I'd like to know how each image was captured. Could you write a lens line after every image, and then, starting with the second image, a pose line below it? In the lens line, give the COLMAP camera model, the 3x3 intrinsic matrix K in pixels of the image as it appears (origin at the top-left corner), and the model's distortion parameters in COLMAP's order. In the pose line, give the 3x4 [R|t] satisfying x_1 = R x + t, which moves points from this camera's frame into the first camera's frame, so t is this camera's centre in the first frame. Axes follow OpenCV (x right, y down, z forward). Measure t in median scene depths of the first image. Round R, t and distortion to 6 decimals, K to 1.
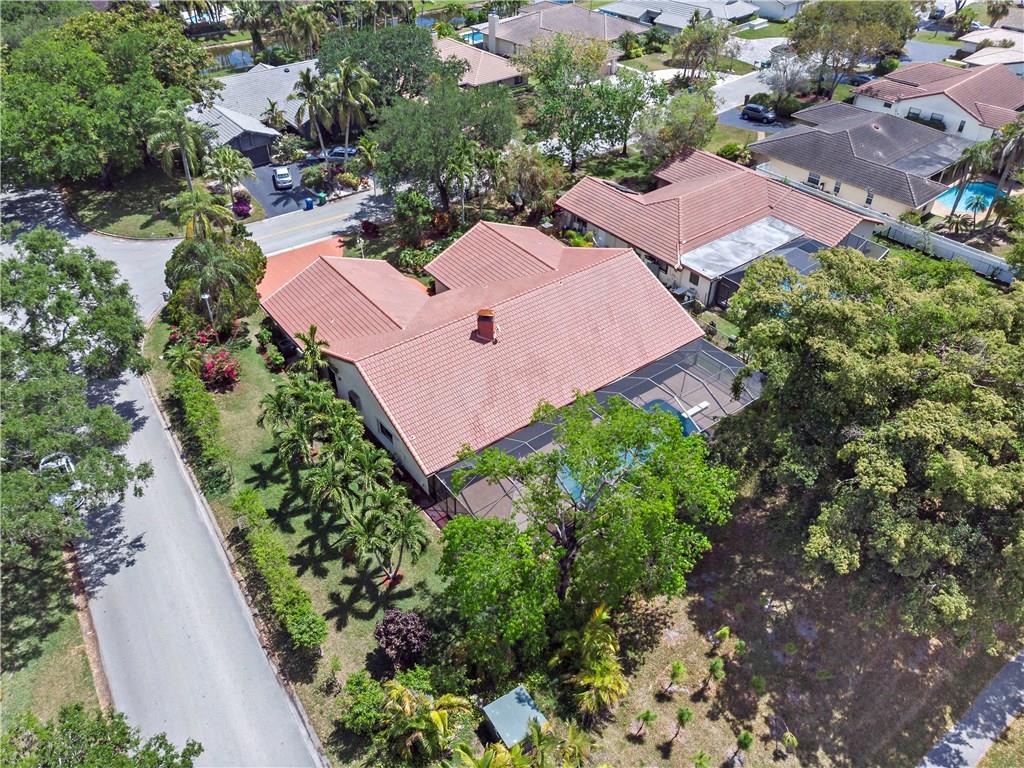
lens RADIAL K [[760.6, 0, 512.0], [0, 760.6, 384.0], [0, 0, 1]] dist [0.009321, 0.007117]
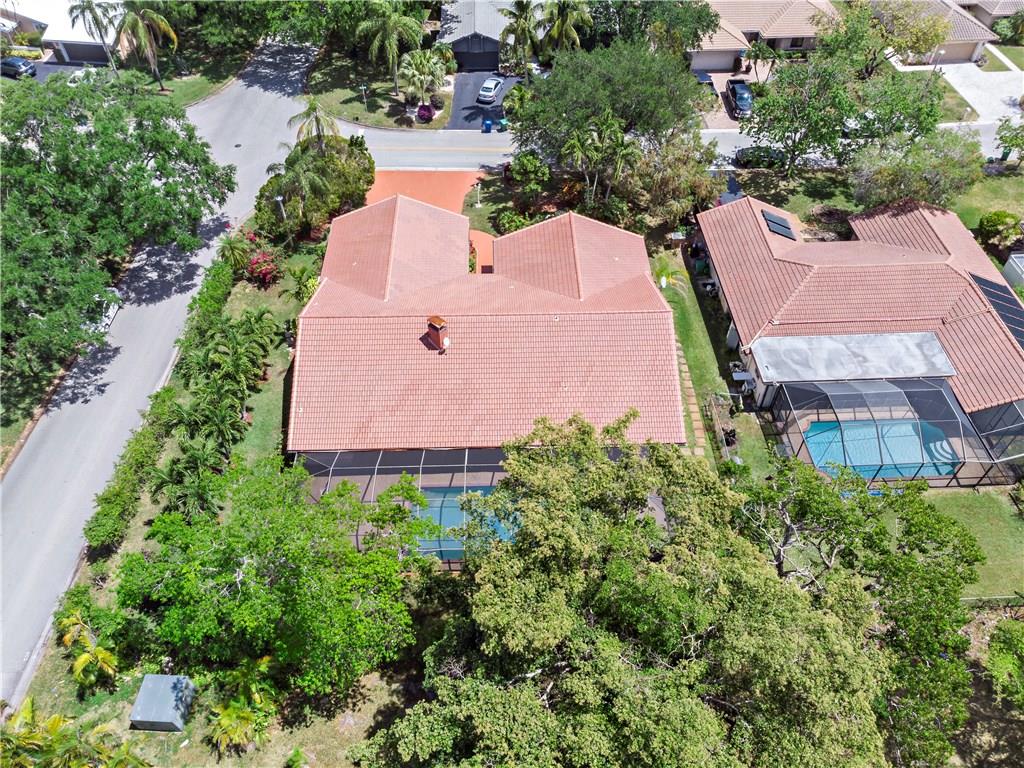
lens RADIAL K [[760.6, 0, 512.0], [0, 760.6, 384.0], [0, 0, 1]] dist [0.009321, 0.007117]
pose [[0.813480, 0.431383, -0.390076, 0.411117], [-0.366102, 0.900963, 0.232885, -0.256526], [0.451906, -0.046640, 0.890845, 0.177933]]
